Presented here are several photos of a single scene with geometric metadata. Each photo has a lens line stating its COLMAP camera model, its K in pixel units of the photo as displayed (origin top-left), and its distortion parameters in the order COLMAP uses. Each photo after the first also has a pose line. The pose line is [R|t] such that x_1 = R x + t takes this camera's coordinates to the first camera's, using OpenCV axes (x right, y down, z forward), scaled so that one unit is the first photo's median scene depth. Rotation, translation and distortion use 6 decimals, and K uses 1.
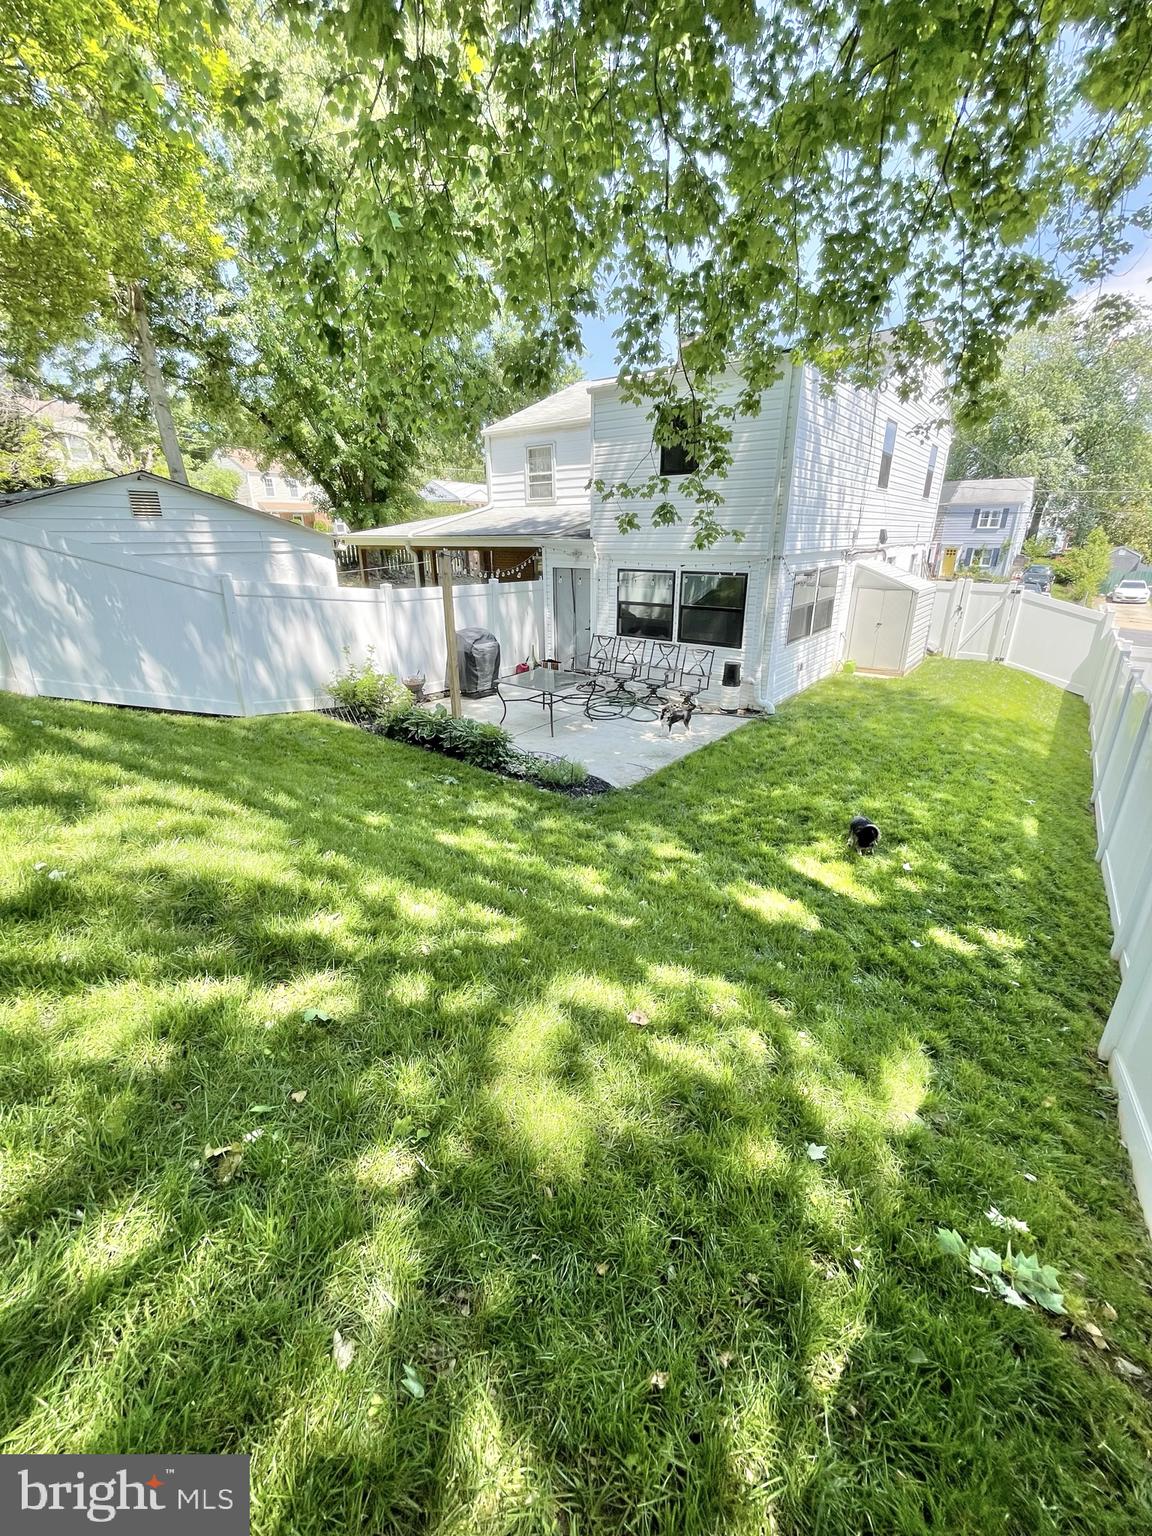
lens RADIAL K [[619.9, 0, 576.0], [0, 619.9, 768.0], [0, 0, 1]] dist [-0.002340, -0.000212]
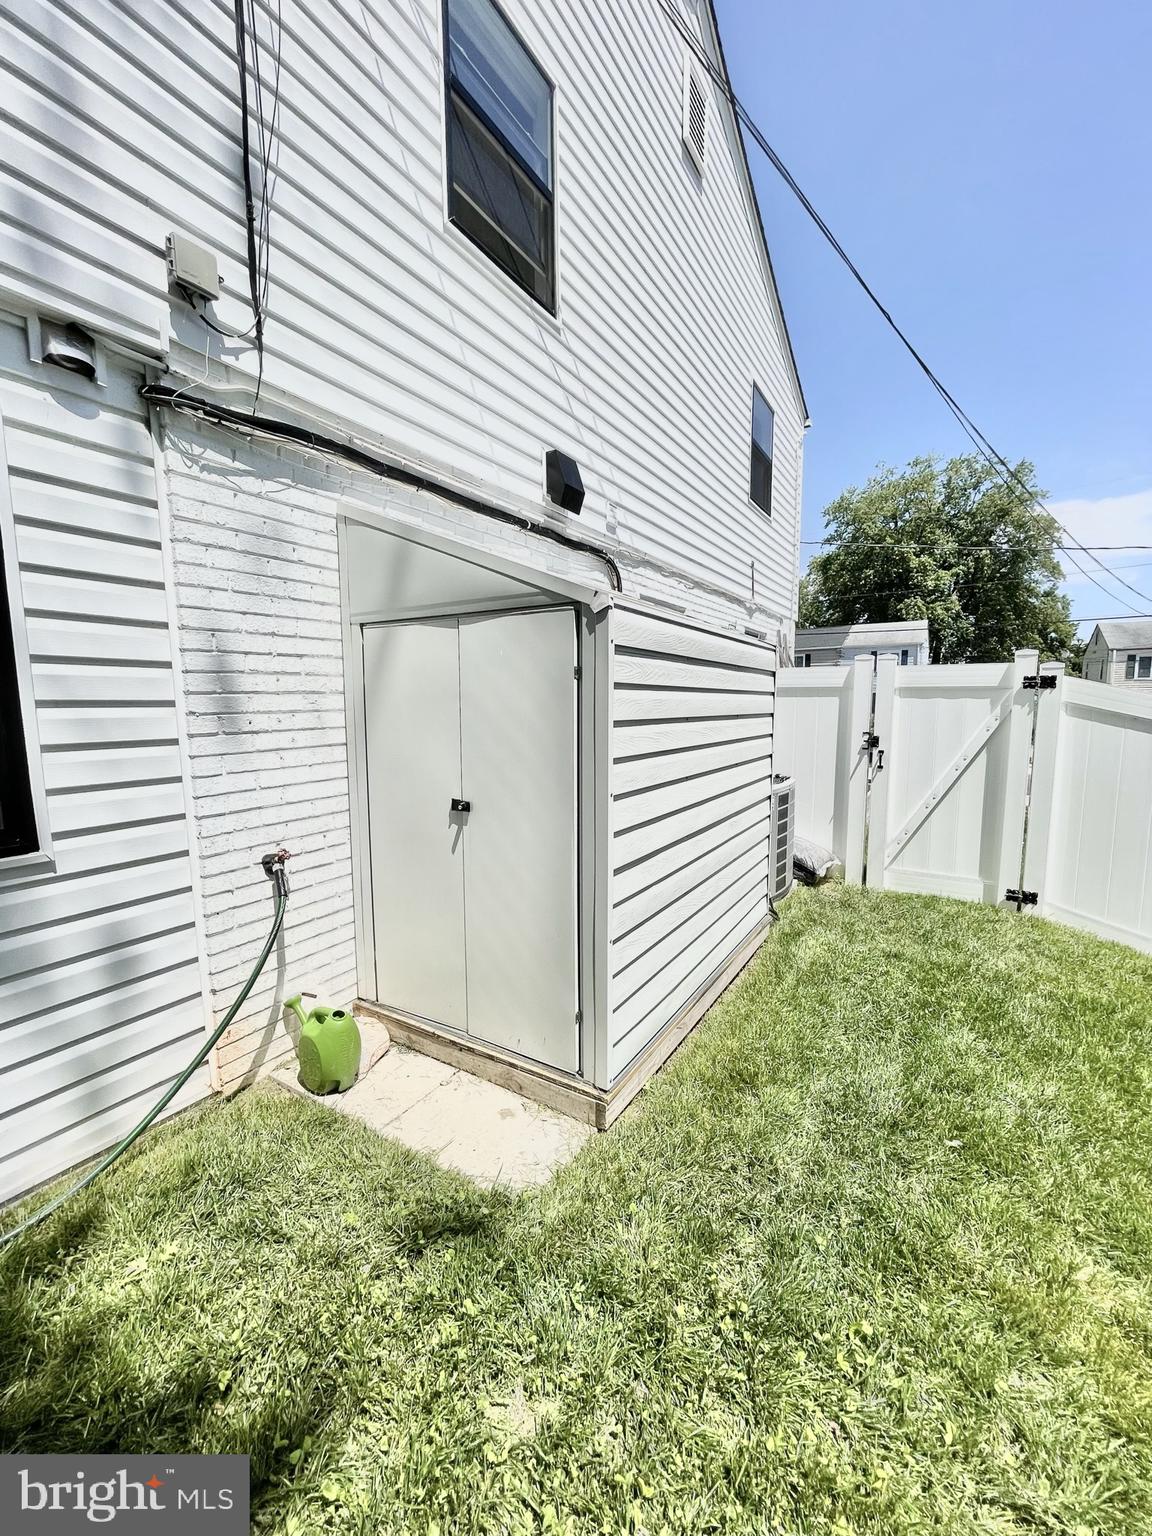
lens RADIAL K [[619.9, 0, 576.0], [0, 619.9, 768.0], [0, 0, 1]] dist [-0.002340, -0.000212]
pose [[0.995108, -0.009982, 0.098292, 0.333588], [0.033238, 0.970717, -0.237916, -0.131475], [-0.093039, 0.240019, 0.966299, 0.543206]]
